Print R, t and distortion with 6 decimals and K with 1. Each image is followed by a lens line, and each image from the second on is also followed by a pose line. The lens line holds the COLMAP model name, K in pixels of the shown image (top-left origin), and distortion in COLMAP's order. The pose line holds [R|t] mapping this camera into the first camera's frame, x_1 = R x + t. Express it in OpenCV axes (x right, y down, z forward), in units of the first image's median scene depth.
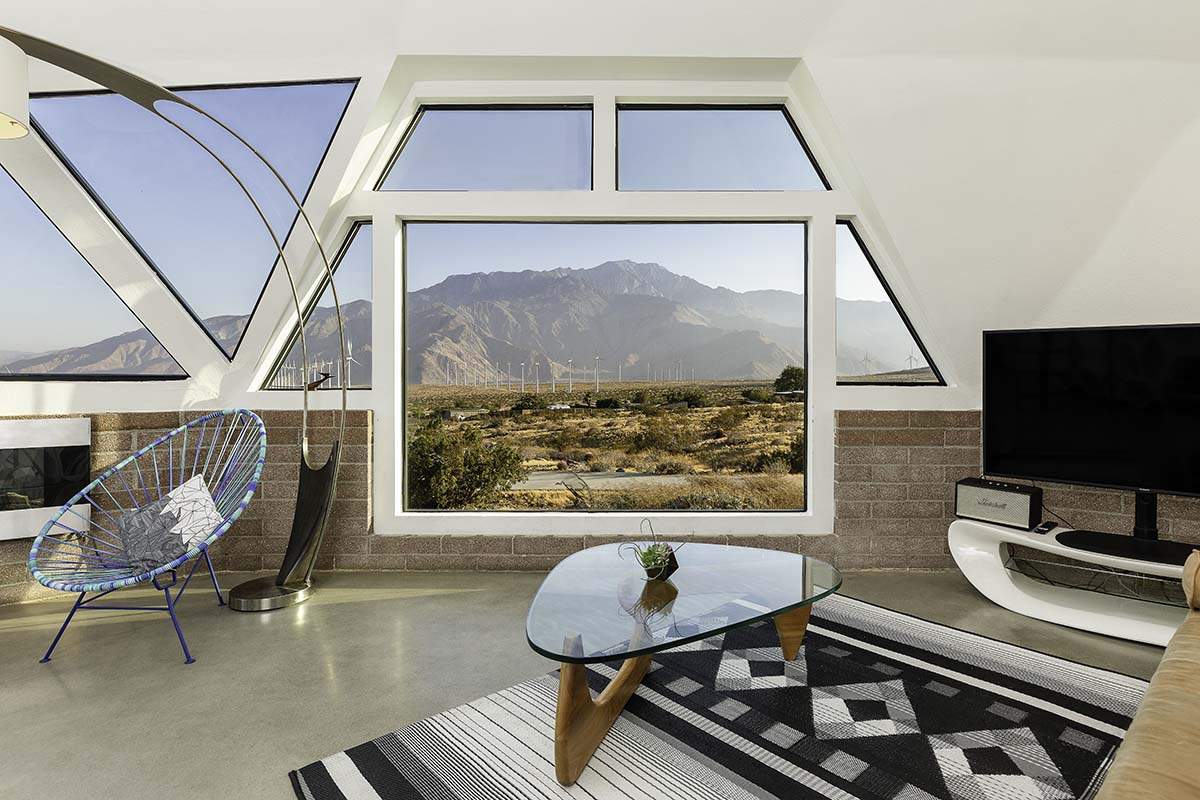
lens RADIAL K [[616.0, 0, 625.3], [0, 616.0, 389.4], [0, 0, 1]] dist [-0.029242, 0.002137]
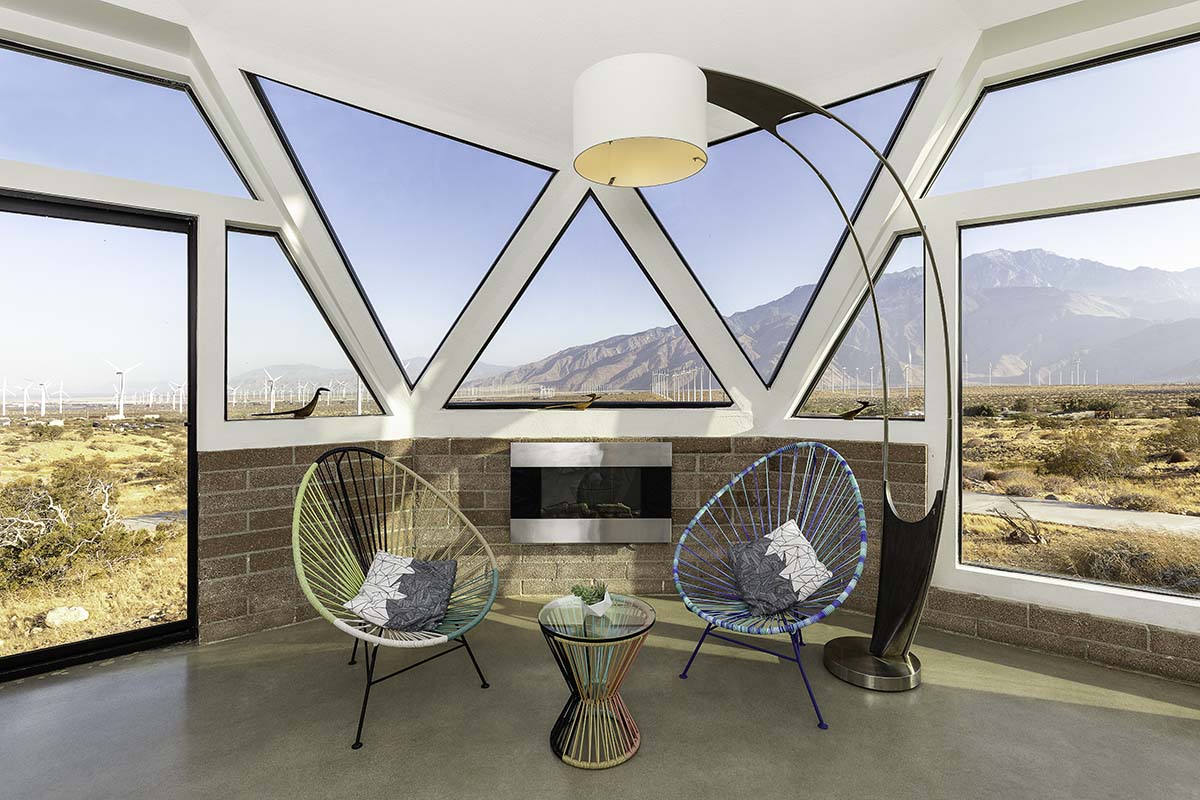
lens RADIAL K [[572.6, 0, 603.9], [0, 572.6, 378.2], [0, 0, 1]] dist [-0.013238, 0.001561]
pose [[0.822712, -0.009597, -0.568378, -0.324863], [-0.005509, 0.999676, -0.024854, -0.038902], [0.568432, 0.023579, 0.822392, 0.059848]]
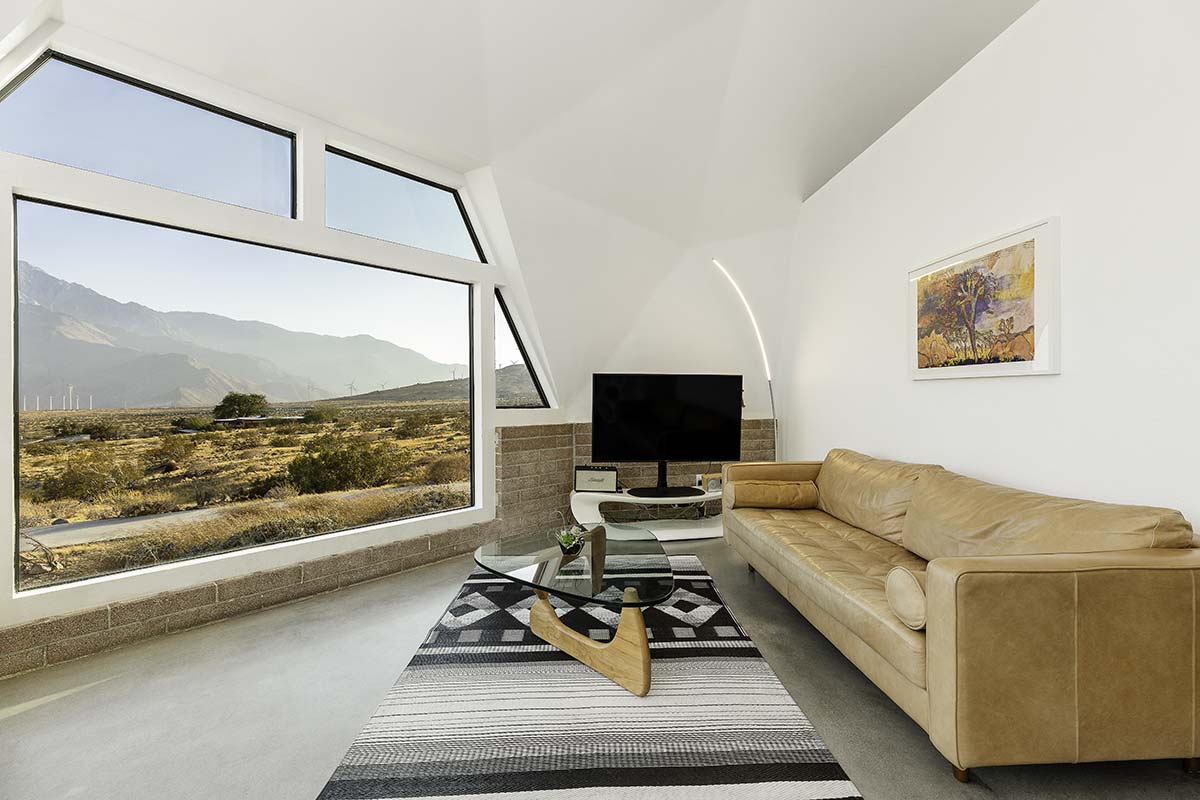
lens RADIAL K [[533.6, 0, 600.4], [0, 533.6, 408.0], [0, 0, 1]] dist [-0.013500, 0.000720]
pose [[0.637081, -0.016658, 0.770617, -0.407722], [0.024299, 0.999704, 0.001522, -0.004749], [-0.770414, 0.017756, 0.637296, 0.066010]]
